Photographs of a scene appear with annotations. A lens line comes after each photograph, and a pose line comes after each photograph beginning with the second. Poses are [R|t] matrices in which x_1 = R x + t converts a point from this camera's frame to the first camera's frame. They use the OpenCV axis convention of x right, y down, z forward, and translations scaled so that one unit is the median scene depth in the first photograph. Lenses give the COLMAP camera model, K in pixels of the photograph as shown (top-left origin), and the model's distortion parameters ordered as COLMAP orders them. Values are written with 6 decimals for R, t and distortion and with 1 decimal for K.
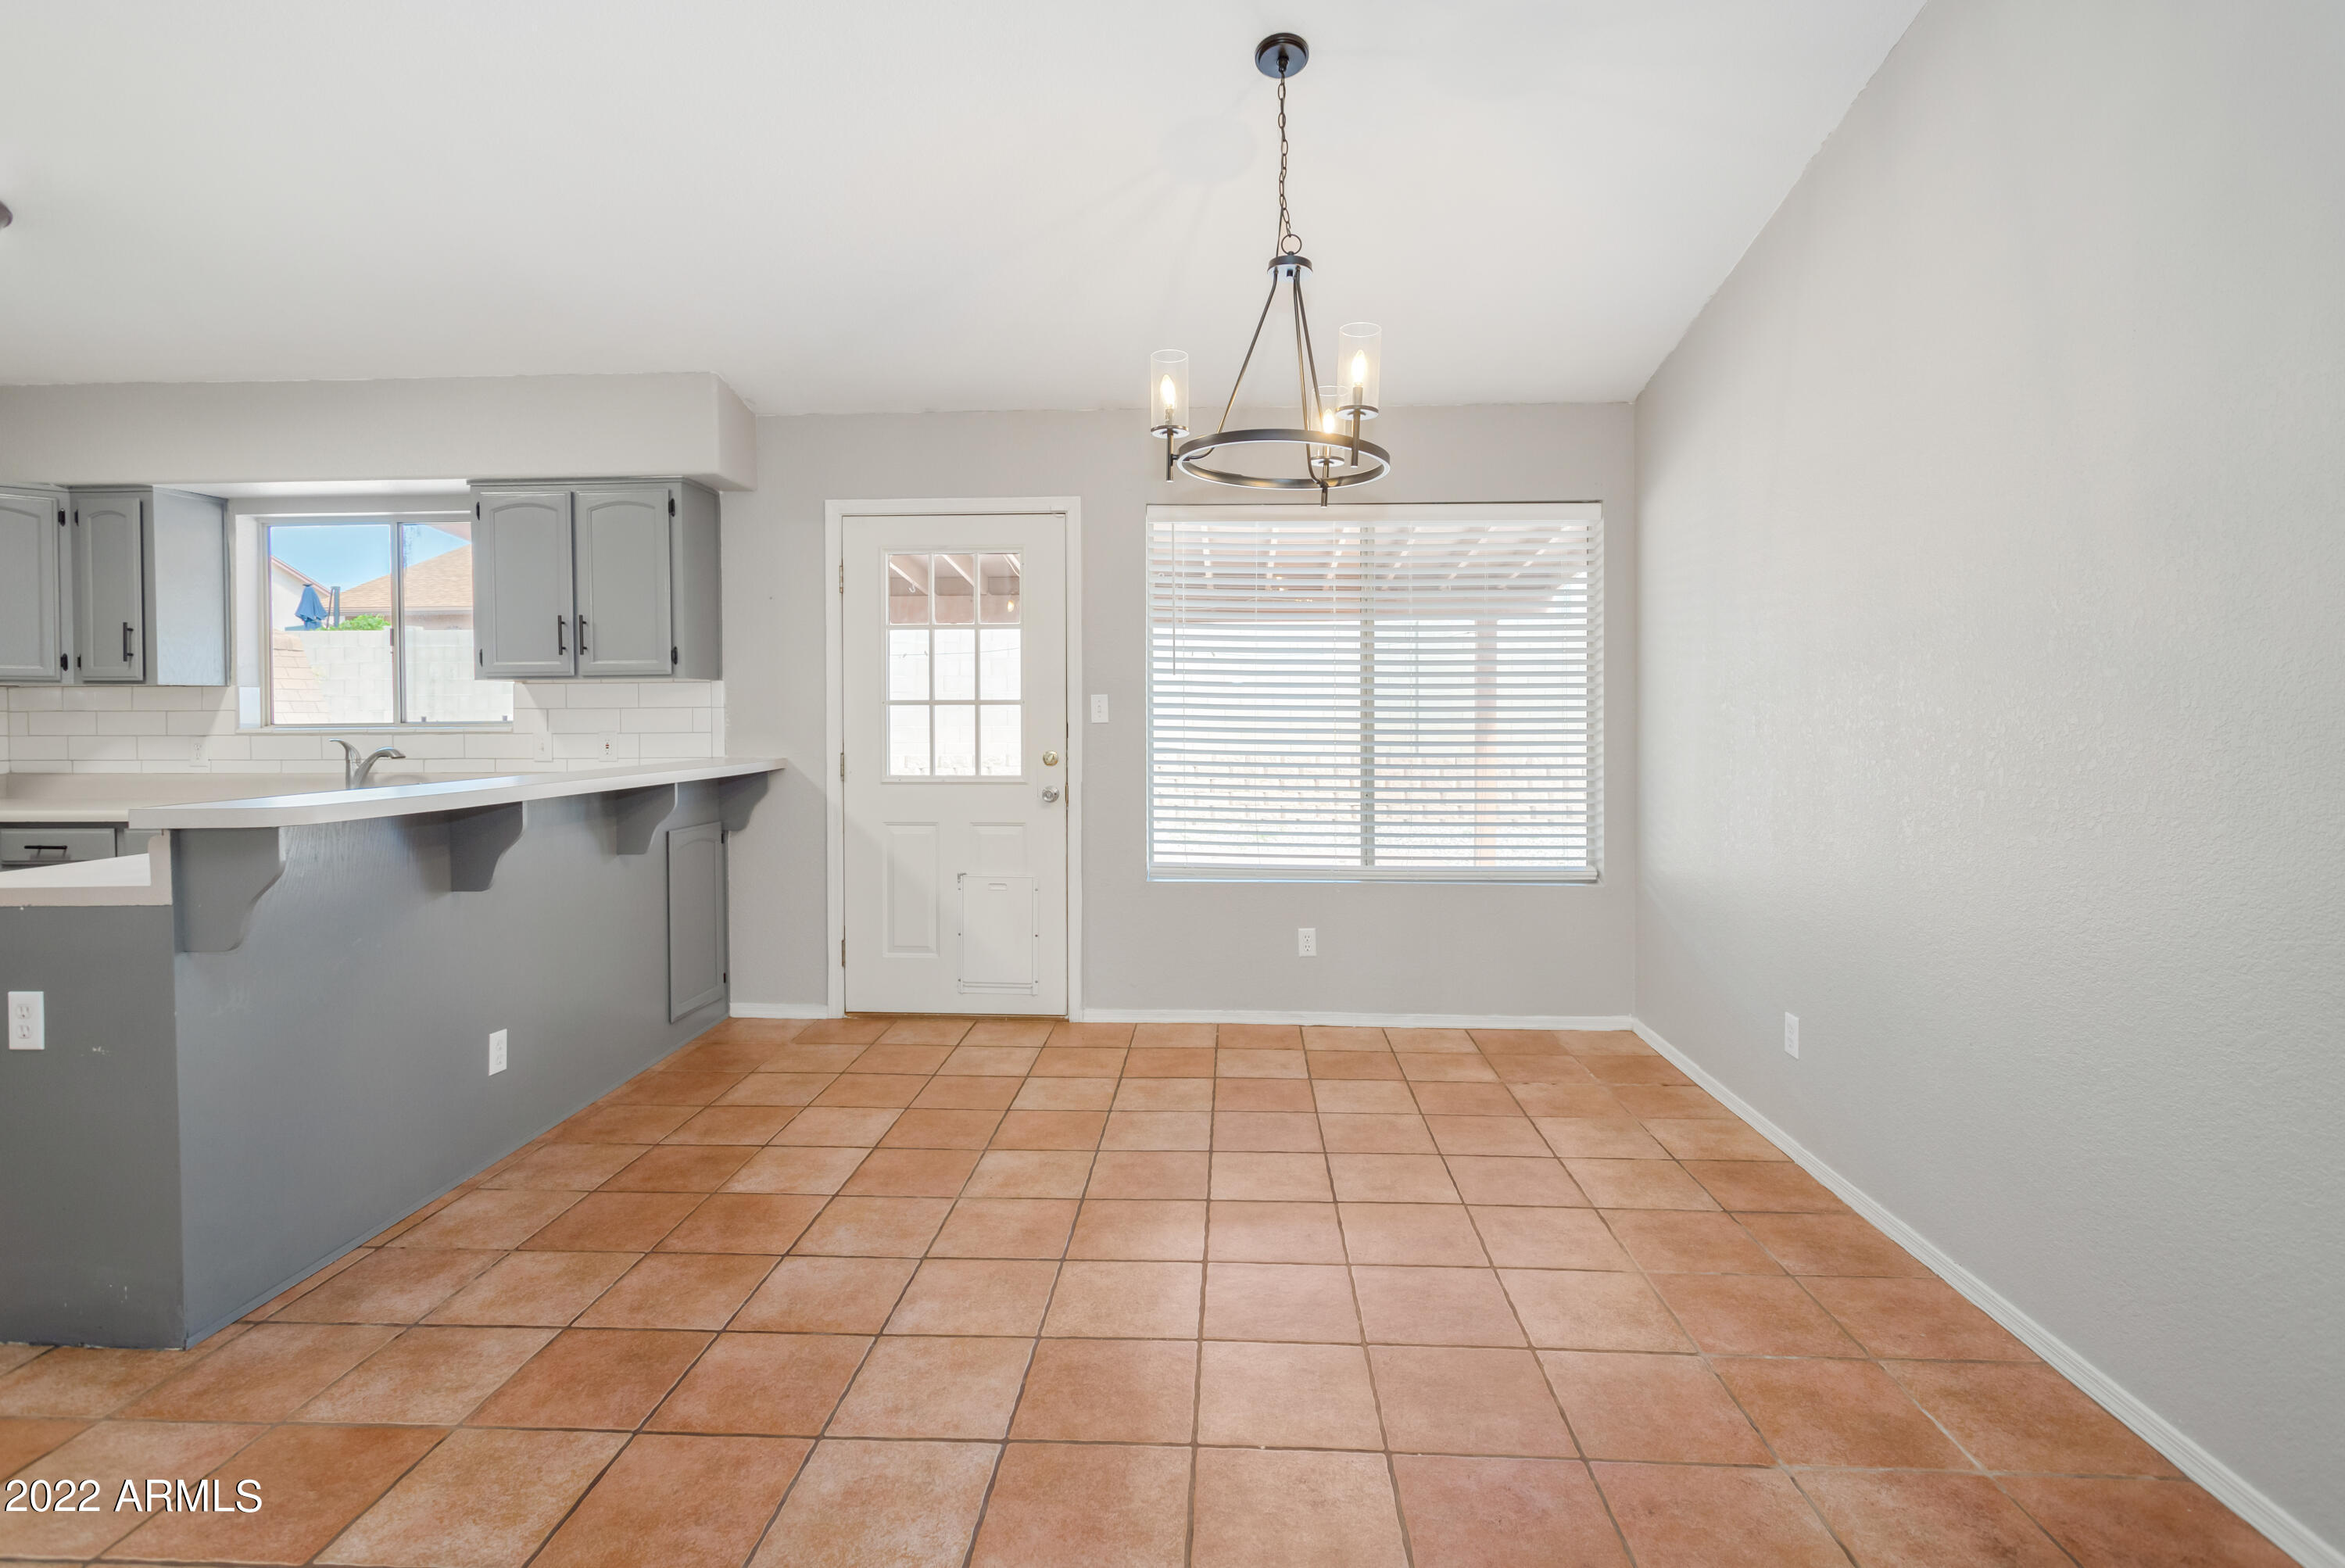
lens RADIAL K [[1133.6, 0, 1175.1], [0, 1133.6, 772.8], [0, 0, 1]] dist [0.008363, -0.000467]
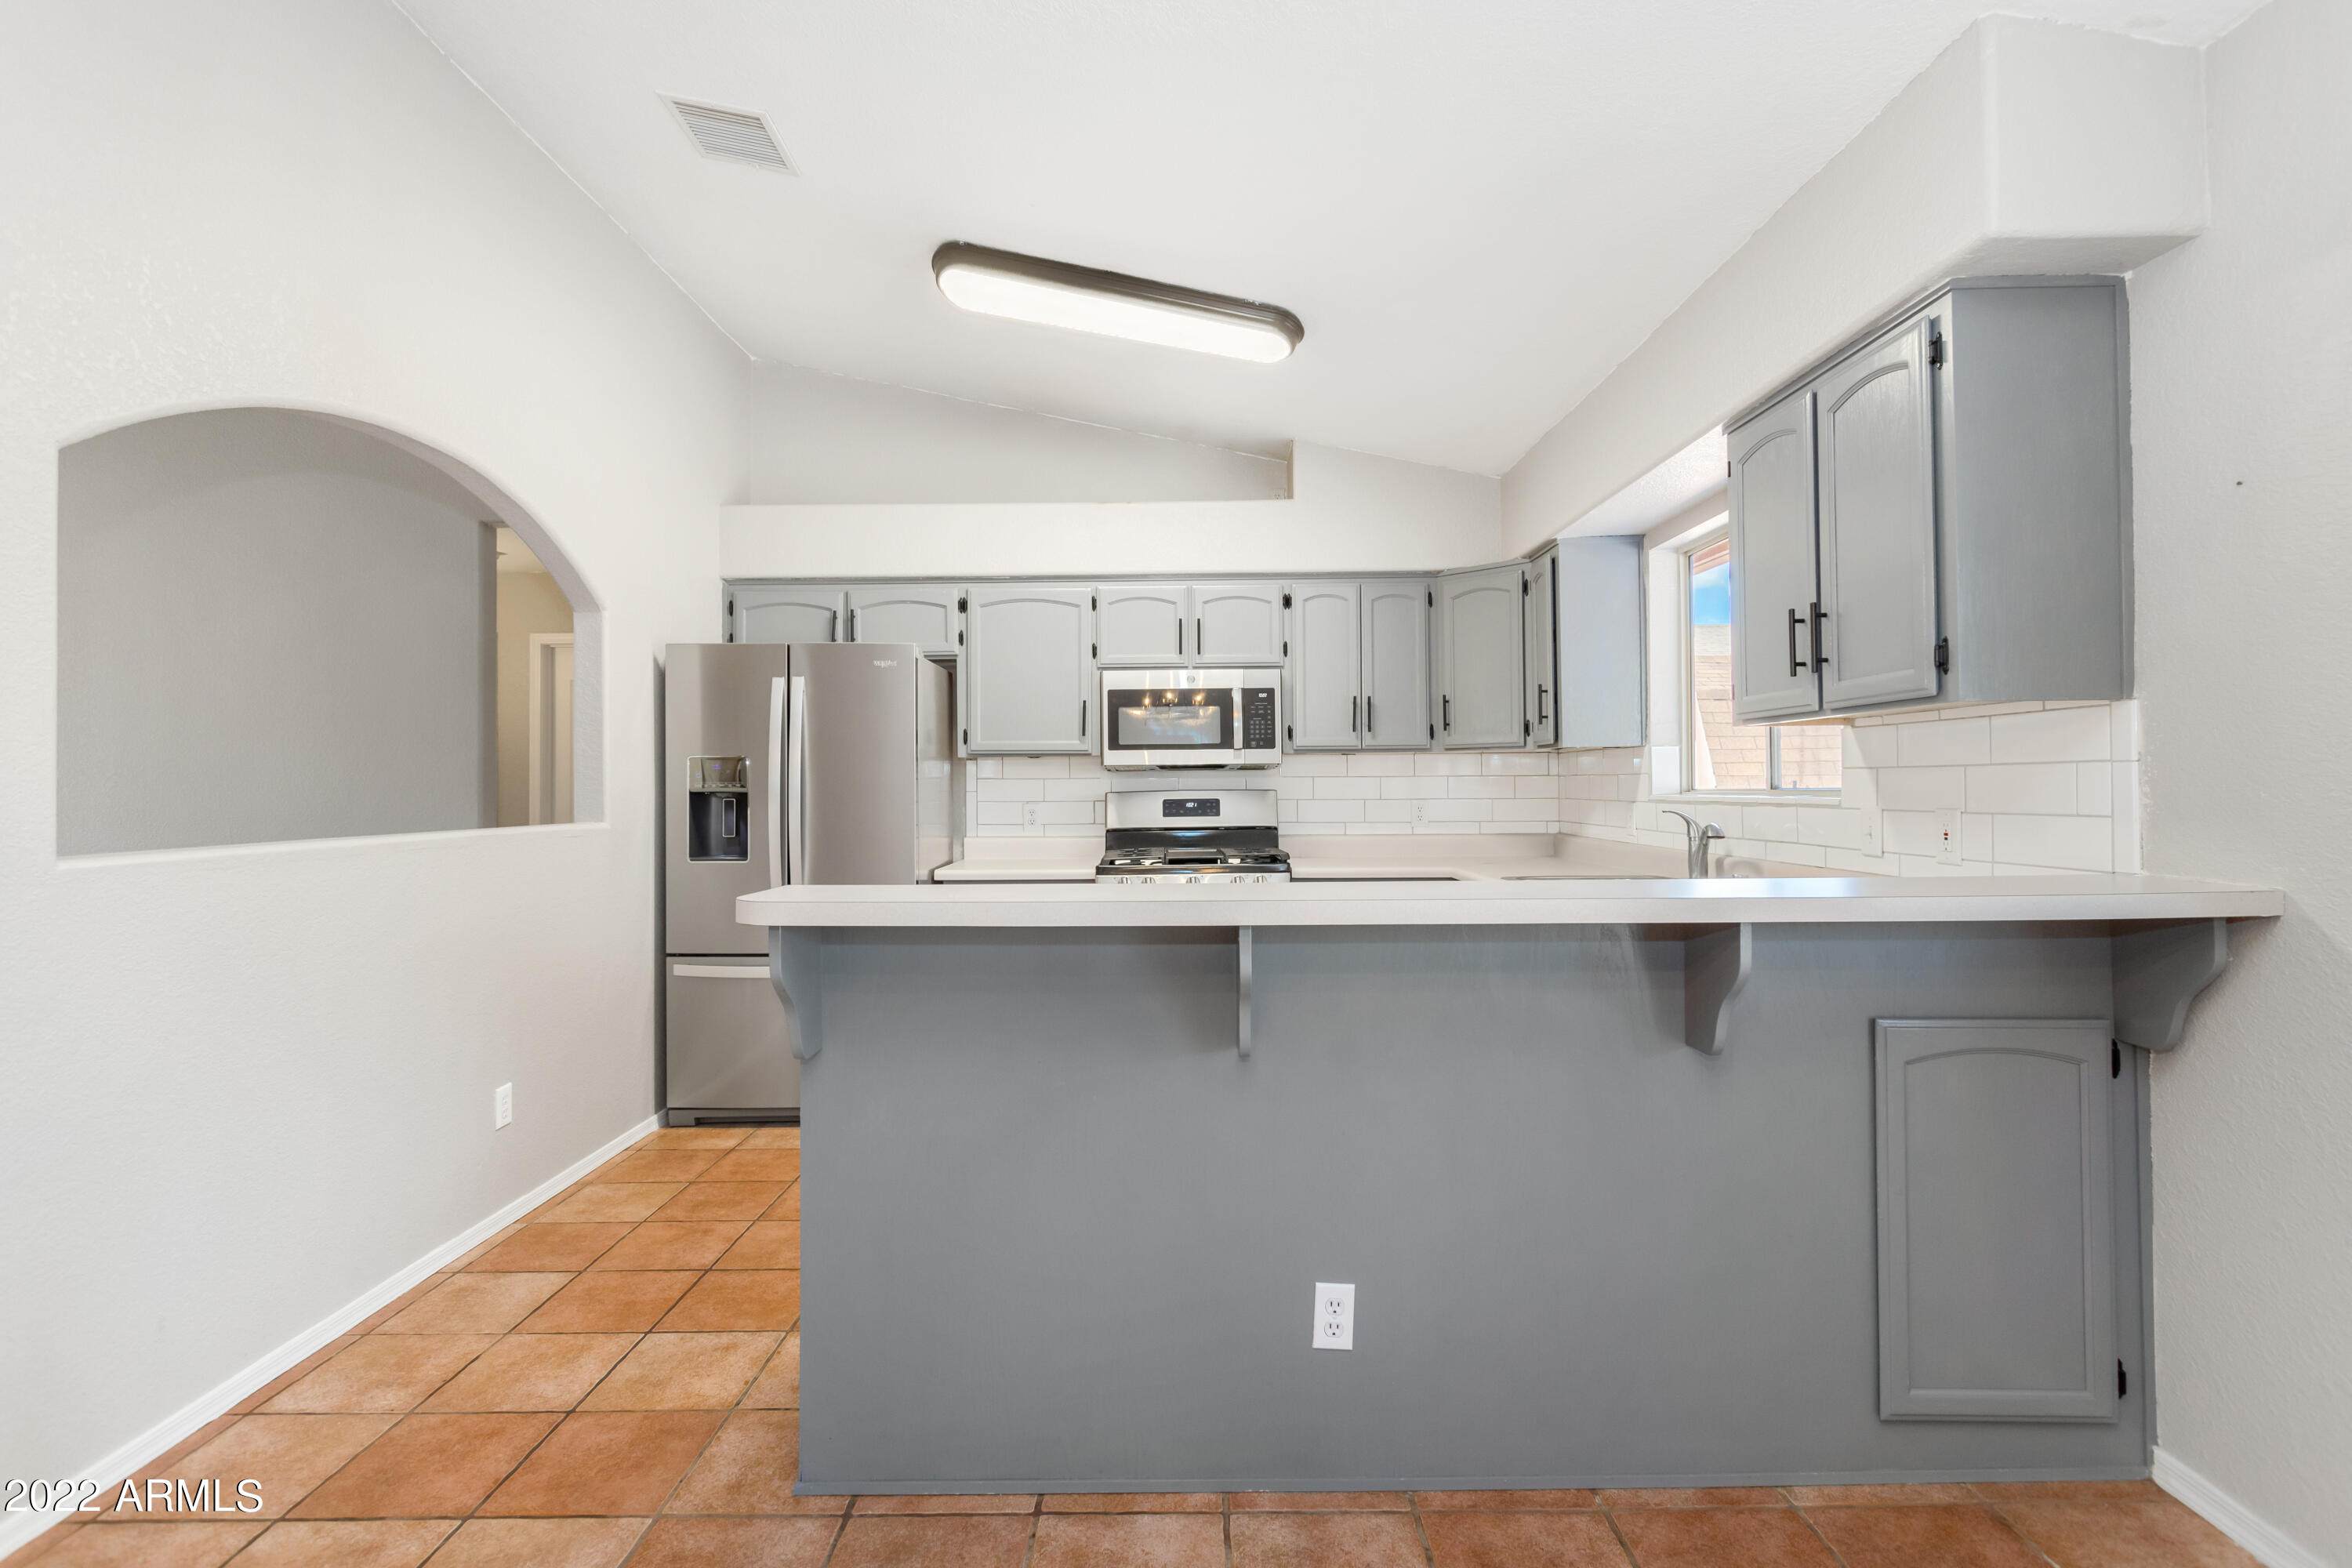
lens RADIAL K [[1137.0, 0, 1177.5], [0, 1137.0, 772.7], [0, 0, 1]] dist [0.008363, -0.000467]
pose [[0.050735, -0.006936, -0.998688, 0.025677], [-0.043678, 0.999004, -0.009157, -0.034588], [0.997757, 0.044085, 0.050381, 0.643962]]
